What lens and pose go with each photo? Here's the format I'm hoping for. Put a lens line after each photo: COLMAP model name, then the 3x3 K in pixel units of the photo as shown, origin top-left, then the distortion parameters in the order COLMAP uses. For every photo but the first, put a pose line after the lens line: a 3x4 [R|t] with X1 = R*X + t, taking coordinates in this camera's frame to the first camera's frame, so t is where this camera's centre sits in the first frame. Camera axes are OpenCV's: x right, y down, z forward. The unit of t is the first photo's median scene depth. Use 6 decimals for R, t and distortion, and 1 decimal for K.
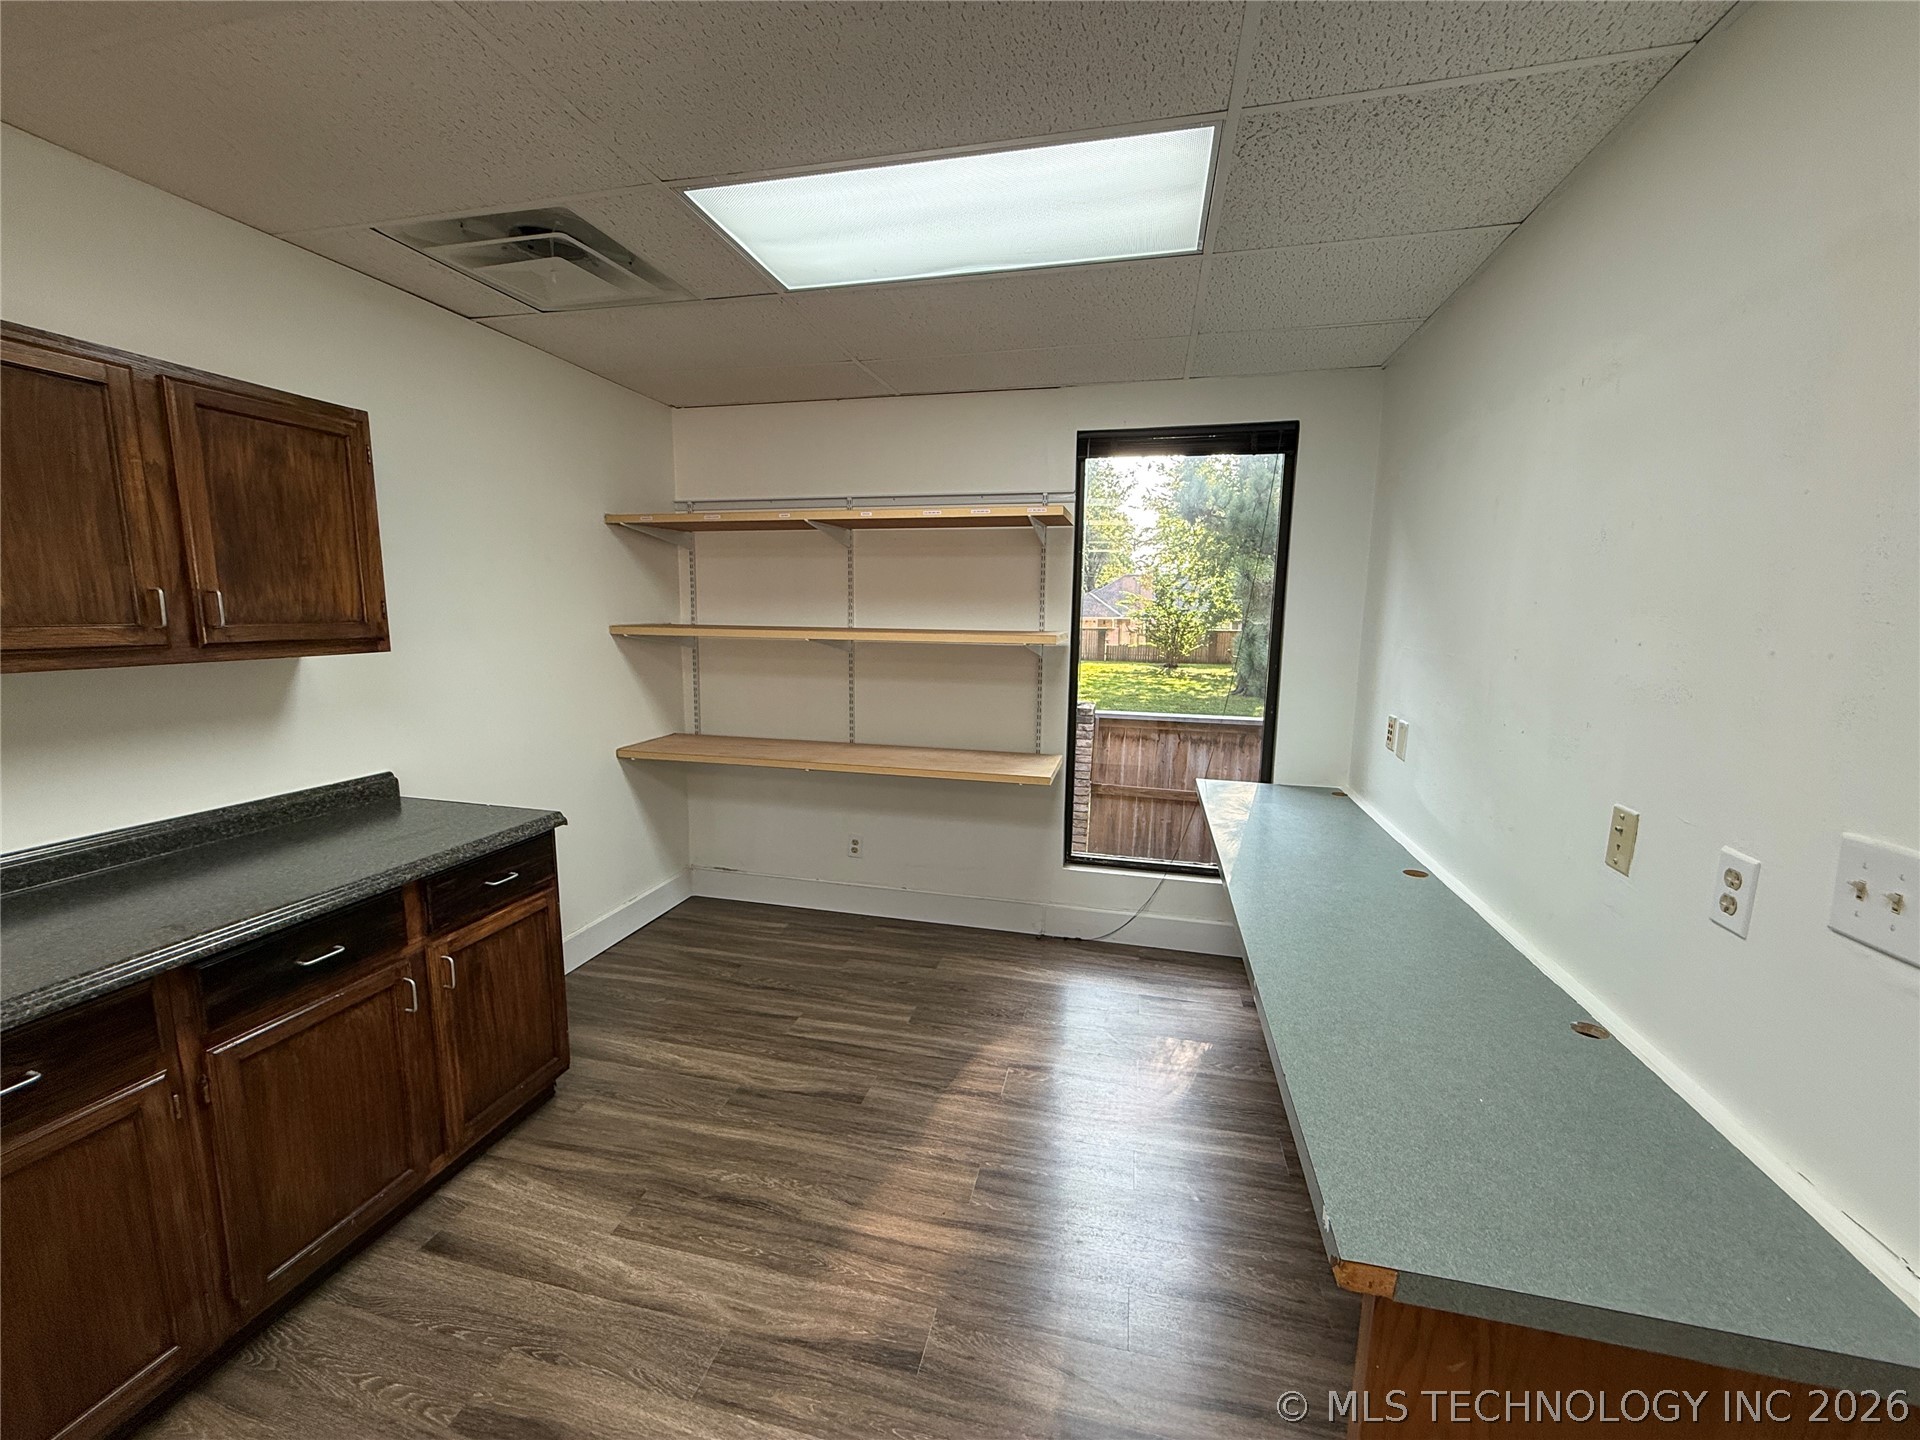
lens RADIAL K [[762.9, 0, 953.4], [0, 762.9, 724.4], [0, 0, 1]] dist [0.000121, -0.000062]
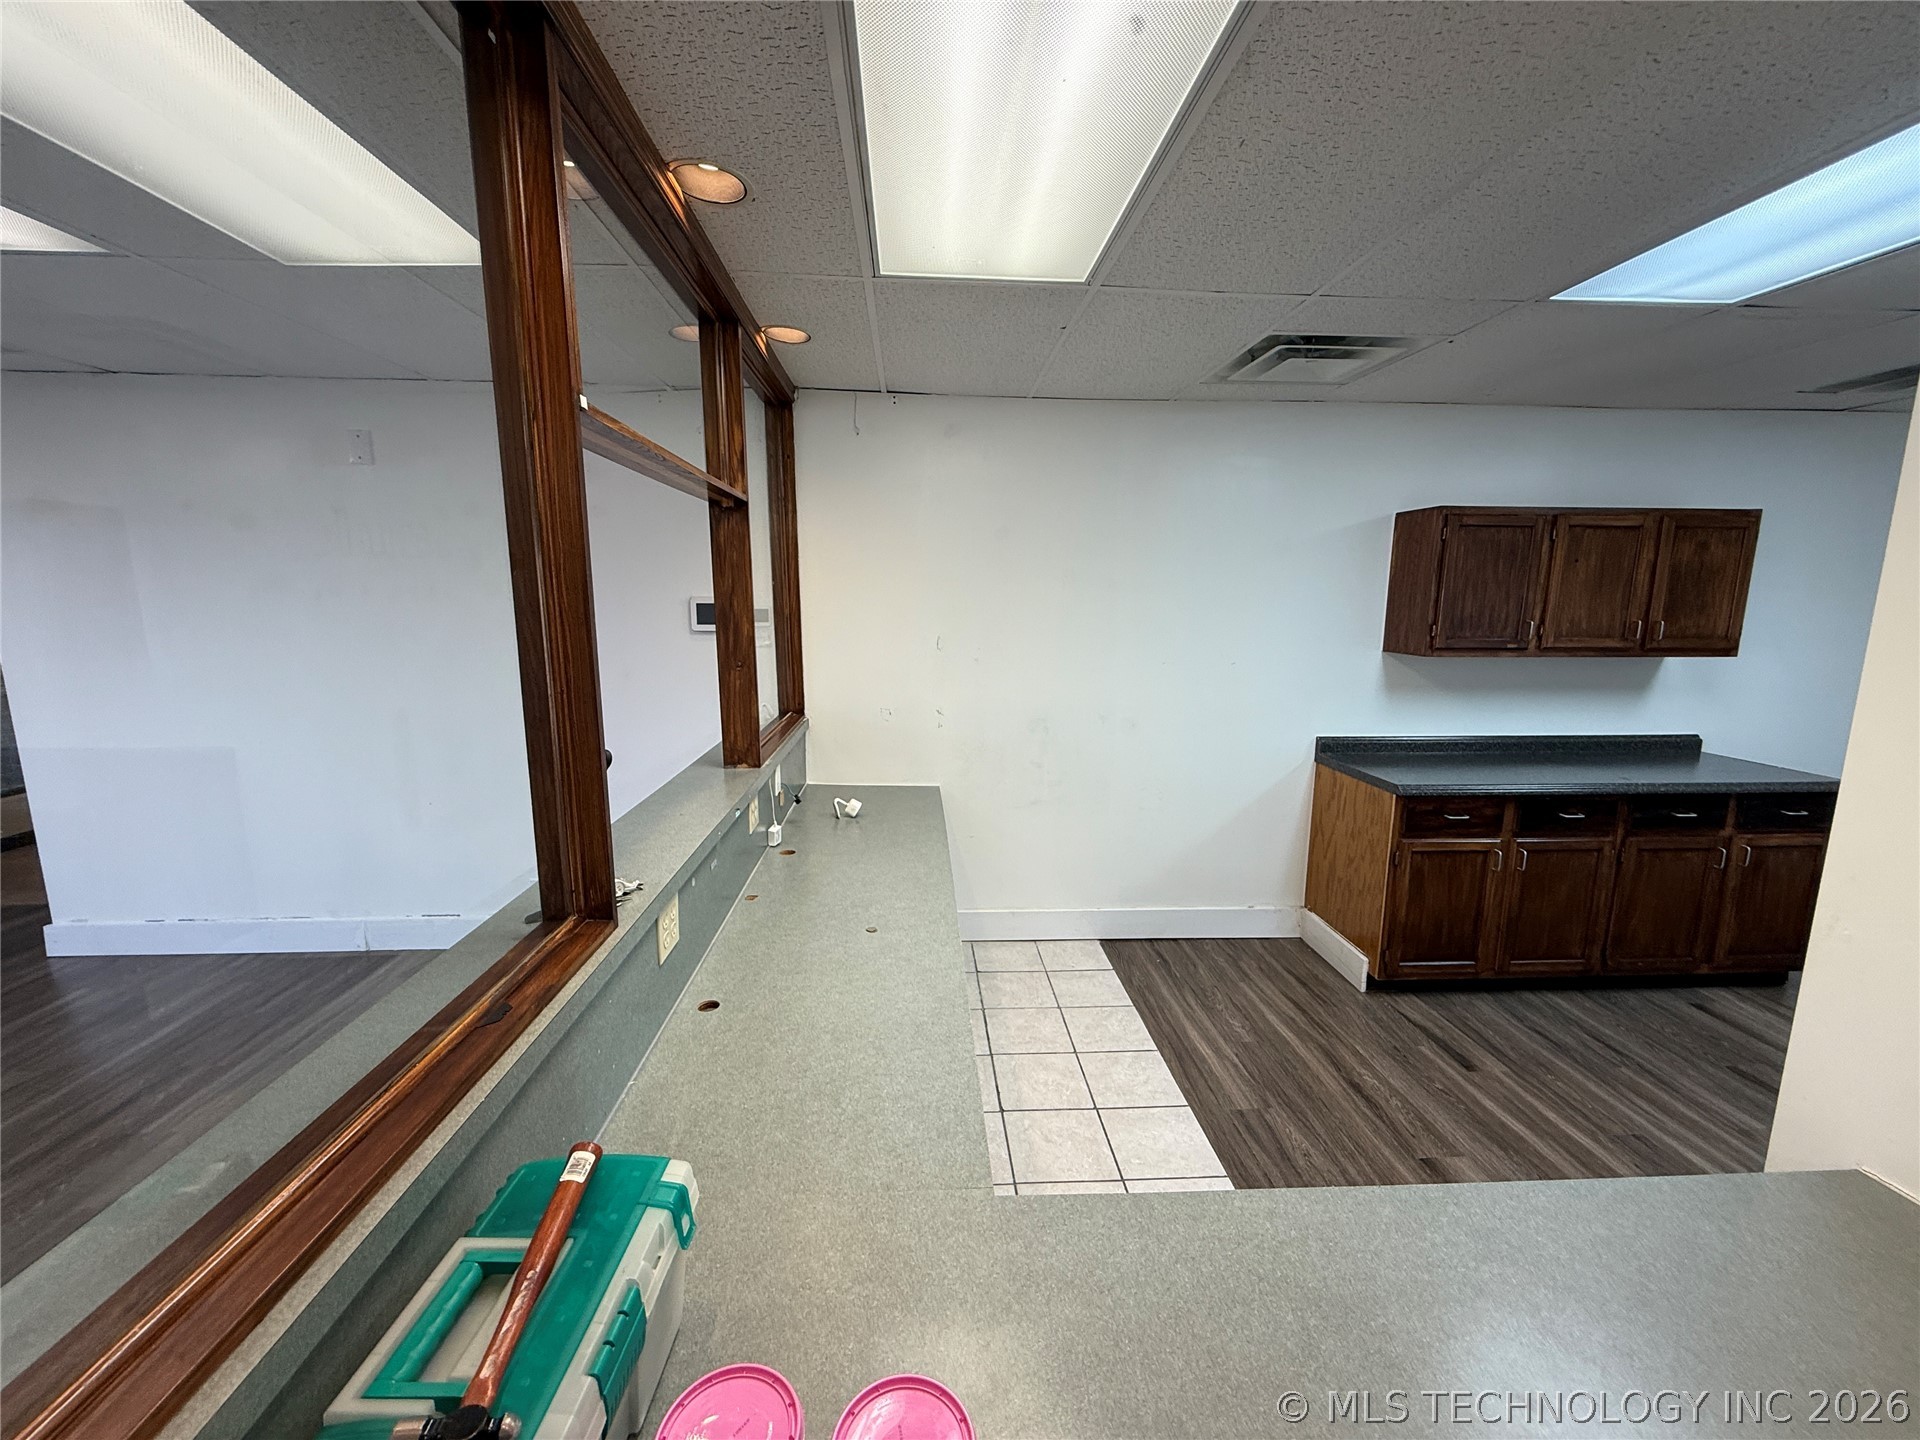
lens RADIAL K [[762.9, 0, 953.4], [0, 762.9, 724.4], [0, 0, 1]] dist [0.000121, -0.000062]
pose [[0.288570, 0.142952, -0.946727, 0.359471], [-0.140606, 0.984398, 0.105782, 0.118452], [0.947078, 0.102590, 0.304168, -1.150608]]
